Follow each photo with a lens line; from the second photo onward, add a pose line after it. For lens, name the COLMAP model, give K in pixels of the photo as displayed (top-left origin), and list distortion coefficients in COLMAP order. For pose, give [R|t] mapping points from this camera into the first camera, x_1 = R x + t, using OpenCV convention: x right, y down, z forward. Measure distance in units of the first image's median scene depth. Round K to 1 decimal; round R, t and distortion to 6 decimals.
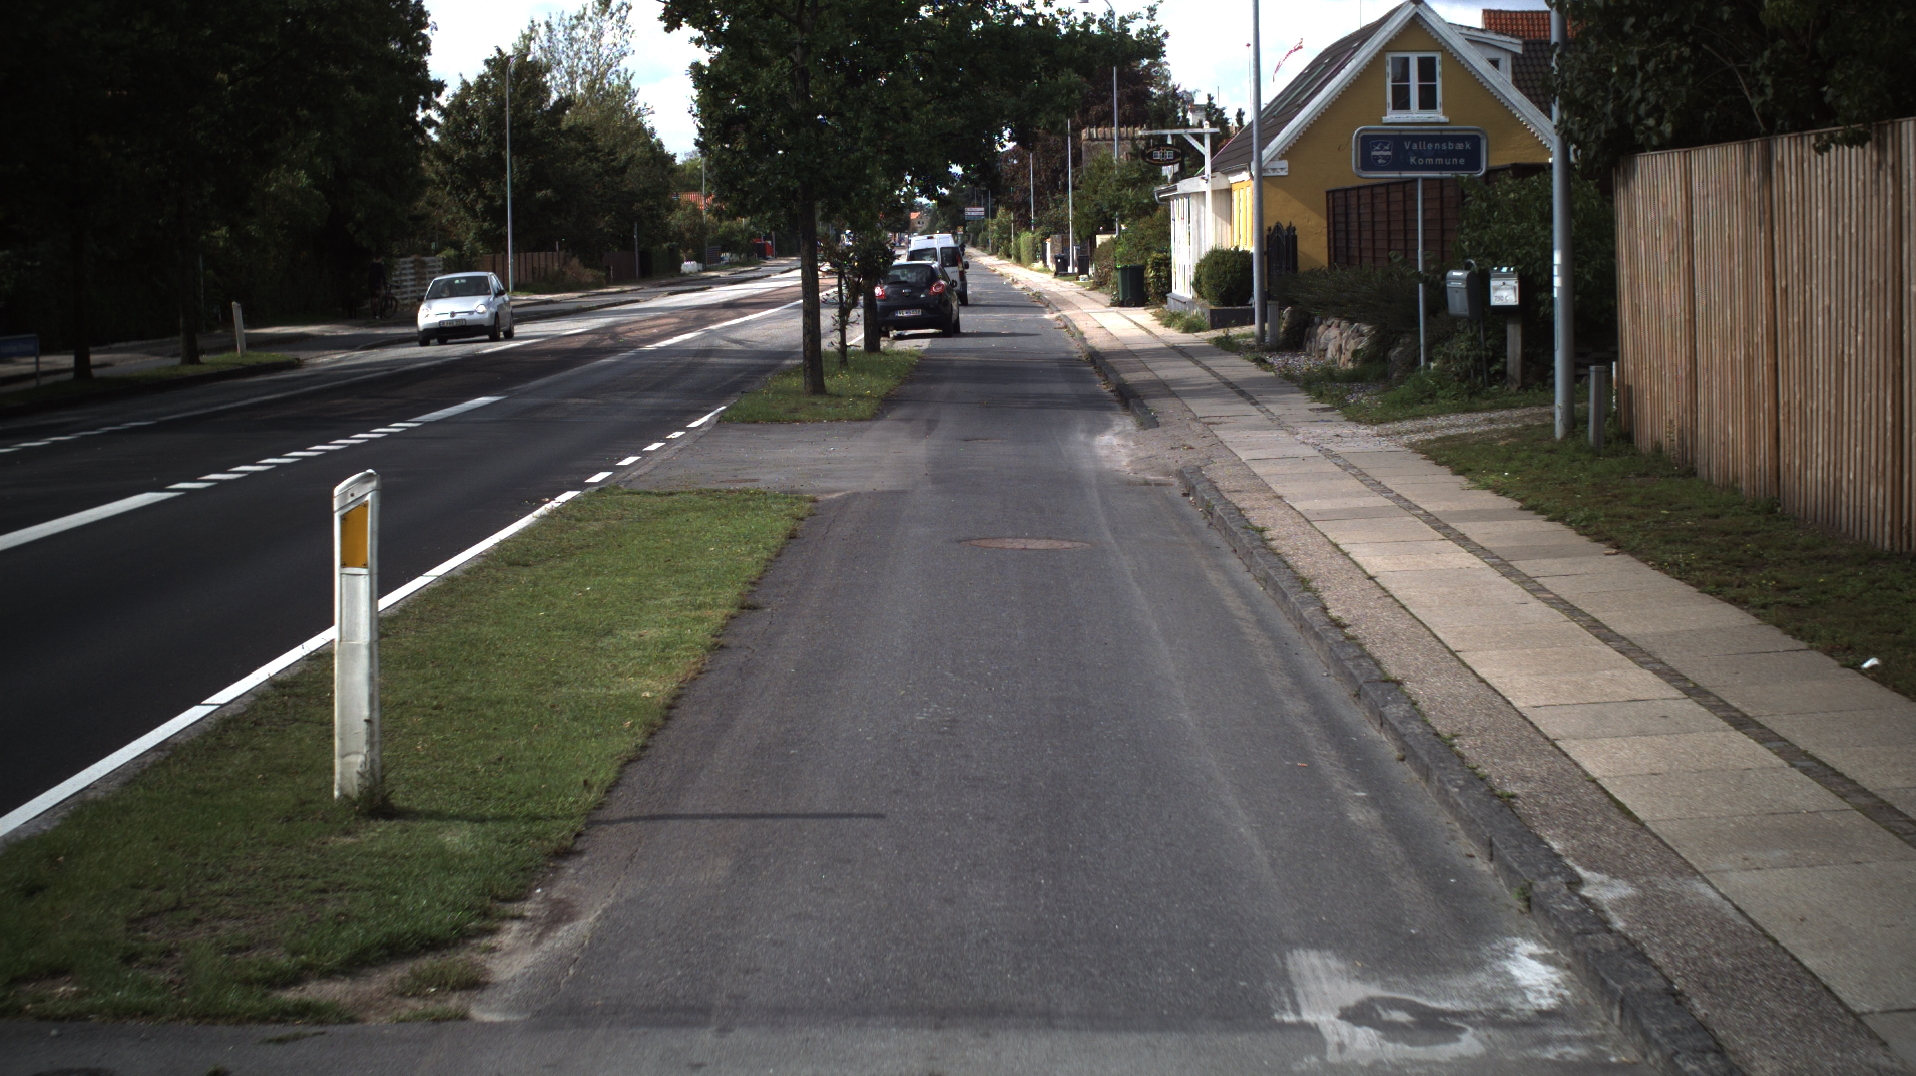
lens RADIAL K [[3375.4, 0, 958.0], [0, 3375.4, 538.0], [0, 0, 1]] dist [-0.241359, 0.079010]
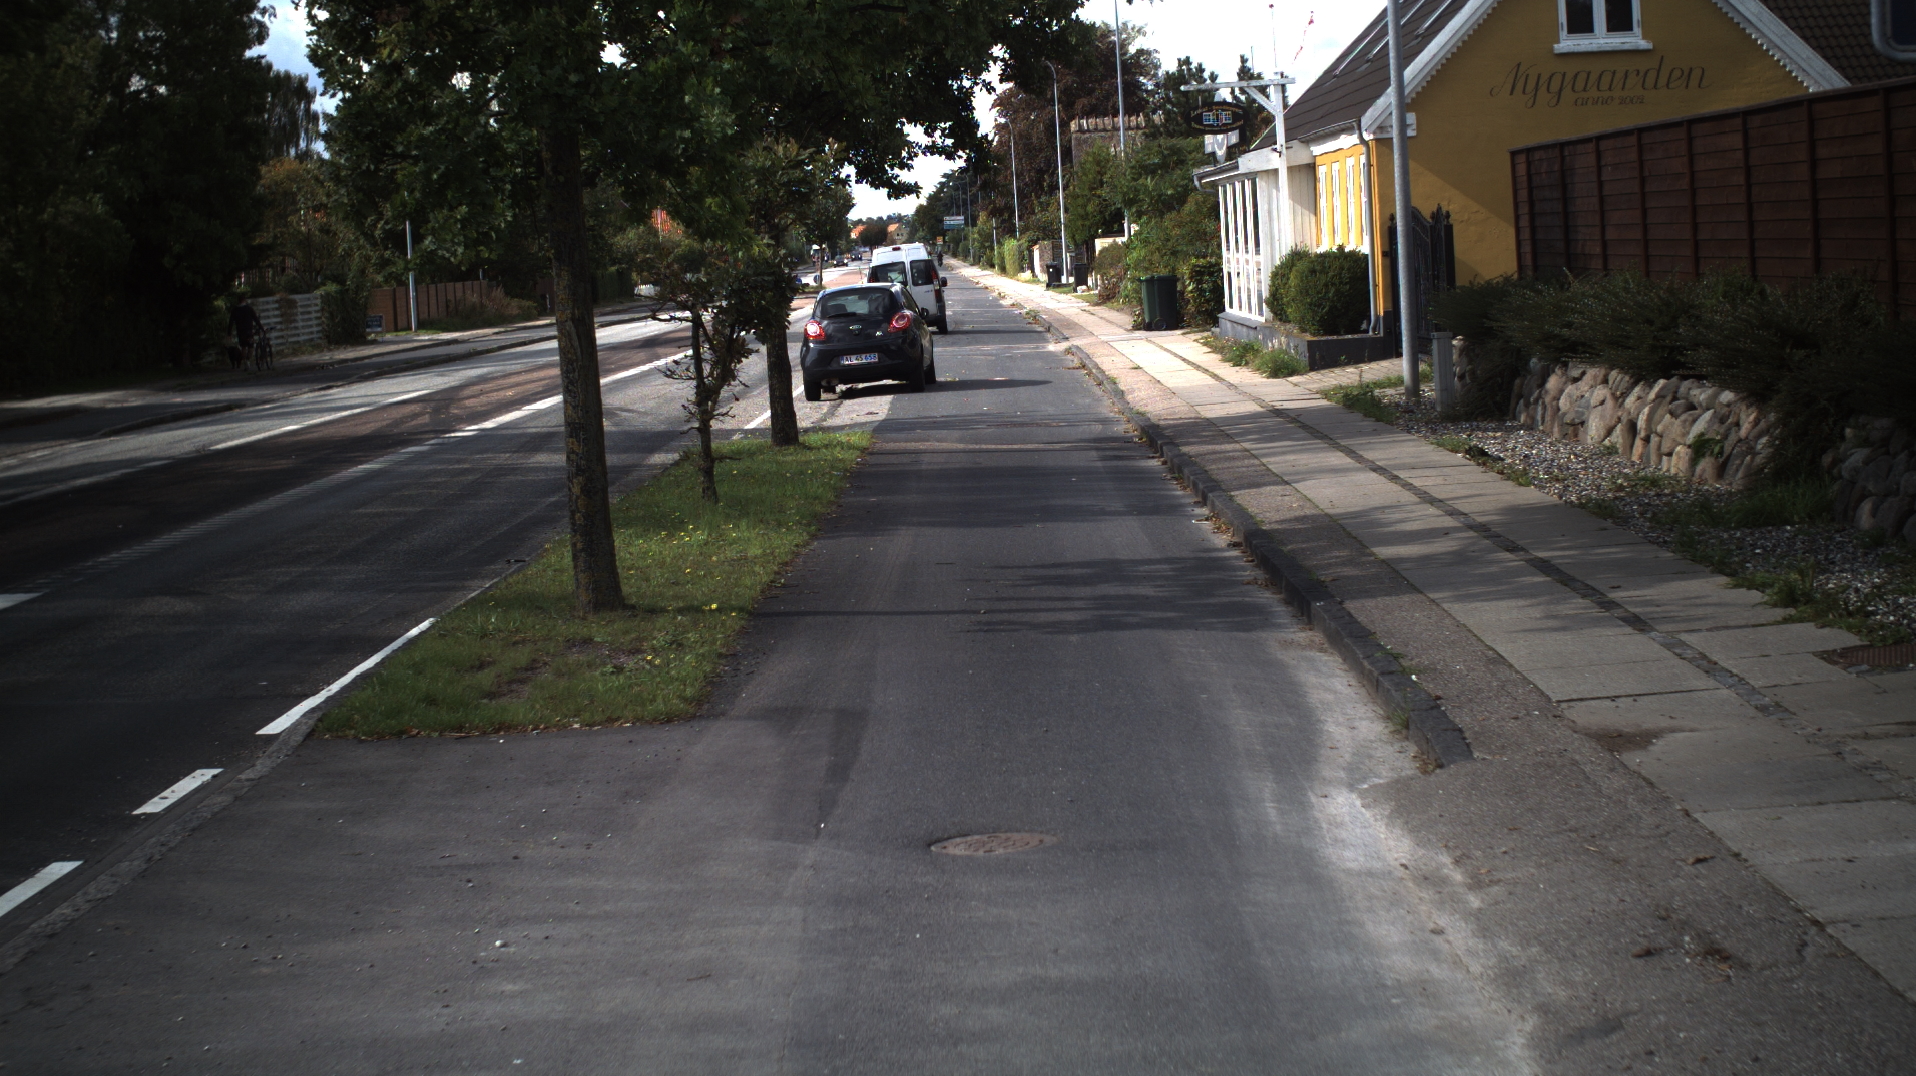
lens RADIAL K [[3375.4, 0, 958.0], [0, 3375.4, 538.0], [0, 0, 1]] dist [-0.241359, 0.079010]
pose [[0.999324, -0.036659, 0.002583, 0.002513], [0.036667, 0.999323, -0.003039, -0.028928], [-0.002470, 0.003132, 0.999992, 0.328345]]
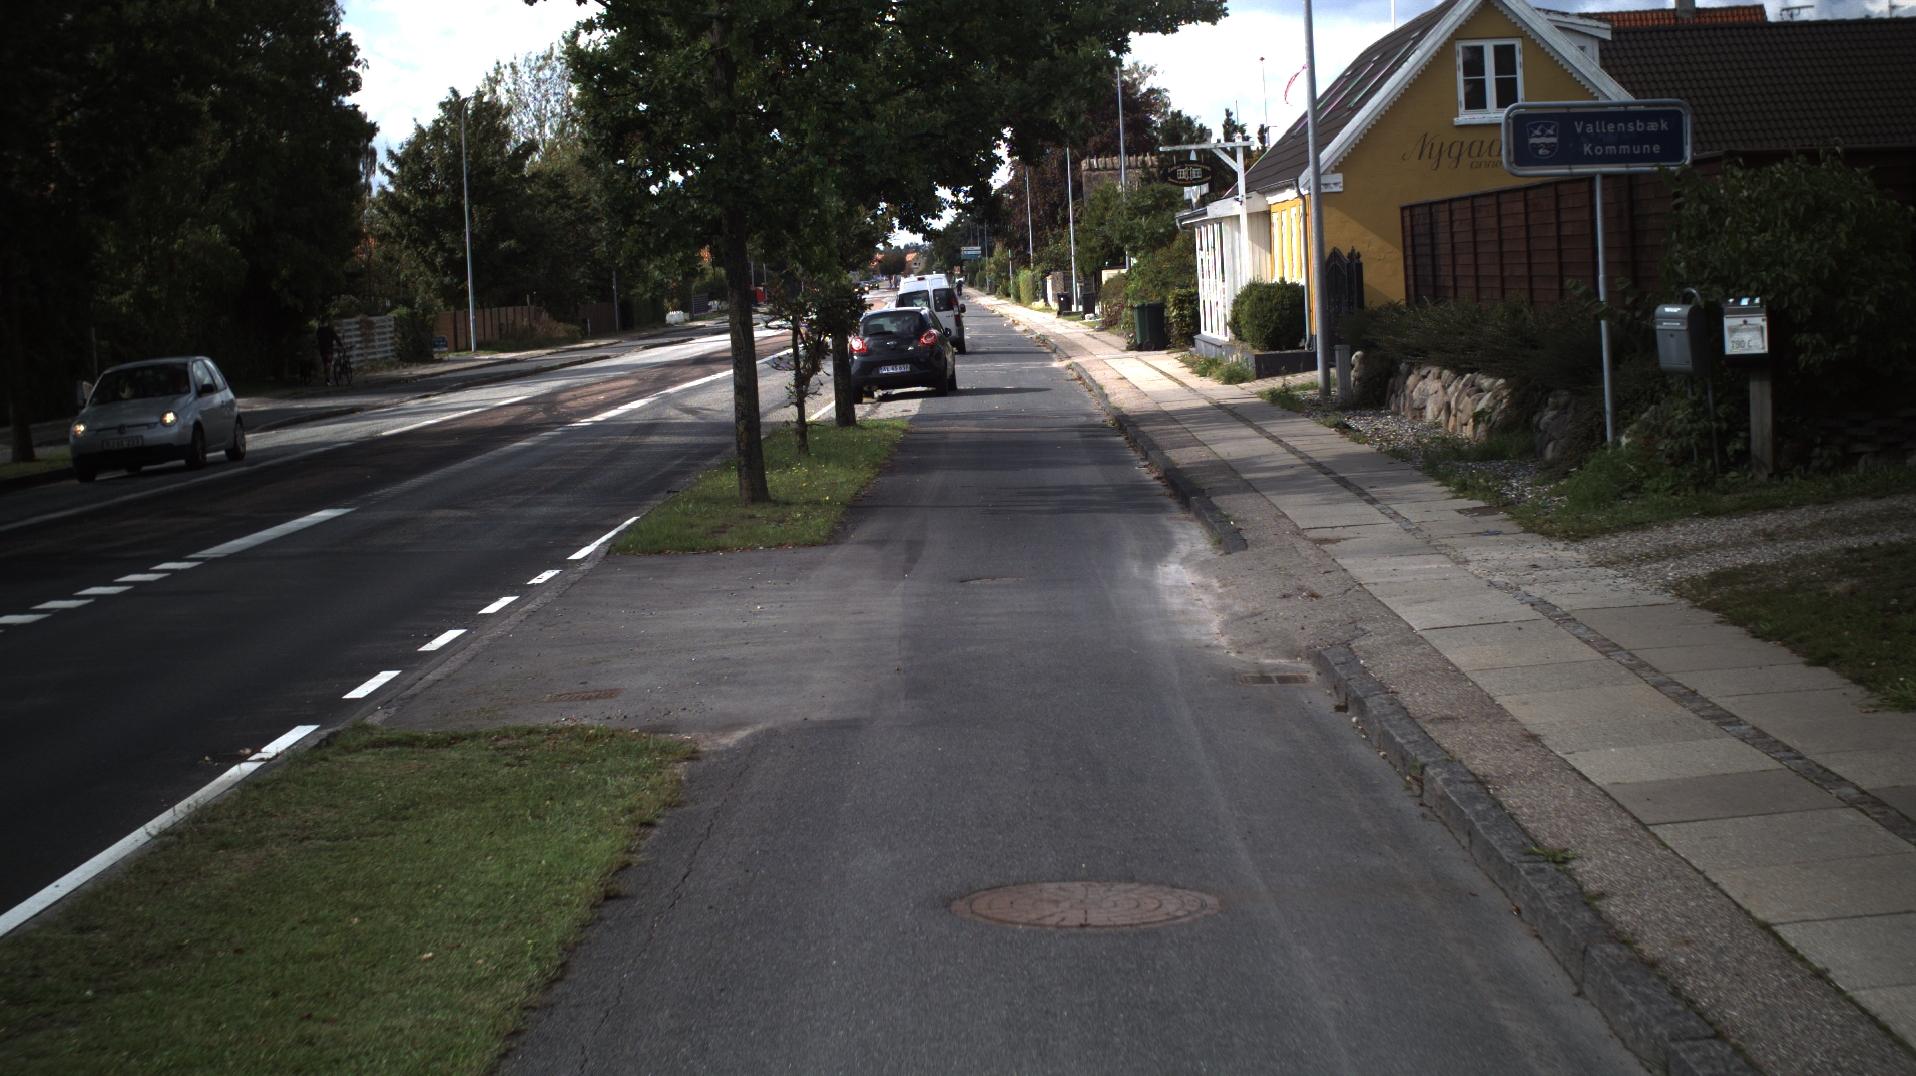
lens RADIAL K [[3375.4, 0, 958.0], [0, 3375.4, 538.0], [0, 0, 1]] dist [-0.241359, 0.079010]
pose [[0.999525, -0.030785, -0.001599, 0.001315], [0.030764, 0.999456, -0.011856, -0.014720], [0.001963, 0.011801, 0.999928, 0.164007]]
